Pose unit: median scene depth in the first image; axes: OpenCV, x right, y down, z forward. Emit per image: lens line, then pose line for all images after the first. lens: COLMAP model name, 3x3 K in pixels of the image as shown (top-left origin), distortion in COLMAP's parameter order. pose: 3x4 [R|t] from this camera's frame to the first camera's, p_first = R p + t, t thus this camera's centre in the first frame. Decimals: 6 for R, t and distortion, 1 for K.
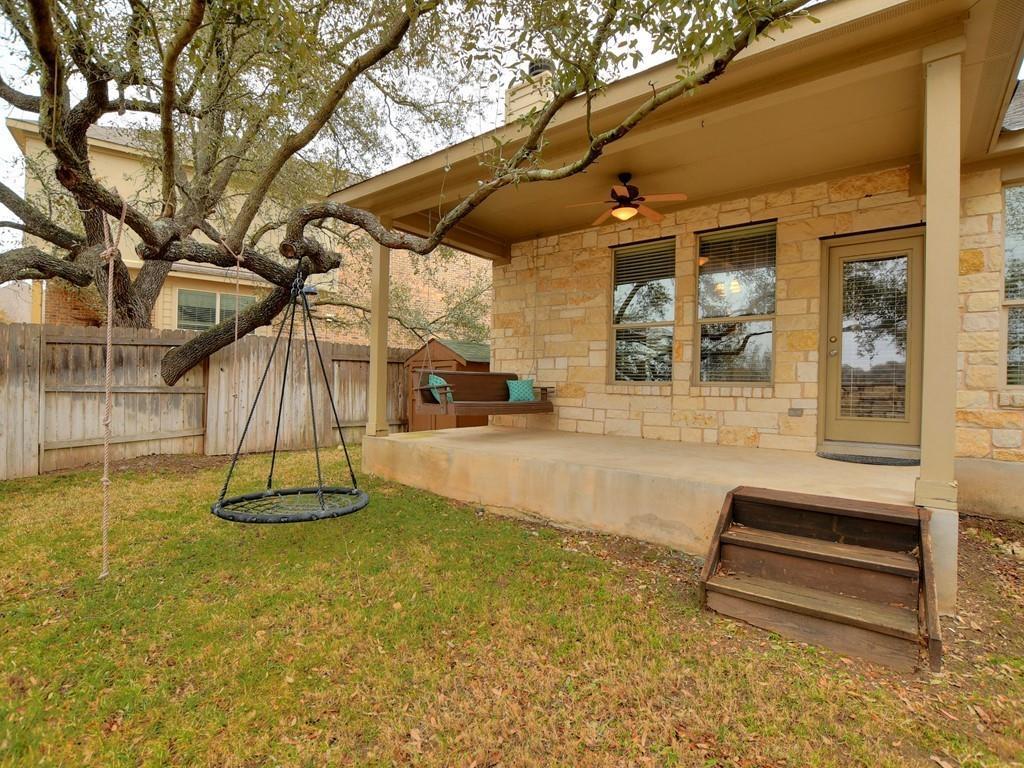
lens RADIAL K [[506.3, 0, 516.1], [0, 506.3, 390.7], [0, 0, 1]] dist [-0.027842, -0.000083]
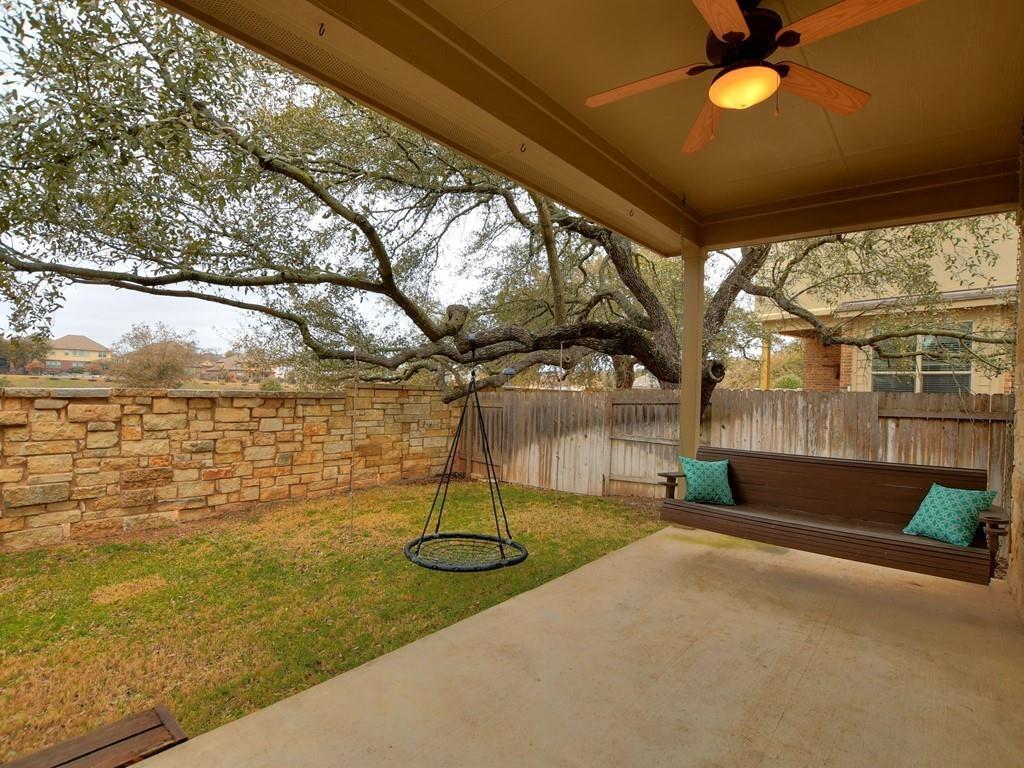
lens RADIAL K [[506.3, 0, 516.1], [0, 506.3, 390.7], [0, 0, 1]] dist [-0.027842, -0.000083]
pose [[-0.029382, -0.022256, -0.999320, 0.506769], [-0.040230, 0.998968, -0.021066, -0.092576], [0.998758, 0.039584, -0.030247, 0.758757]]
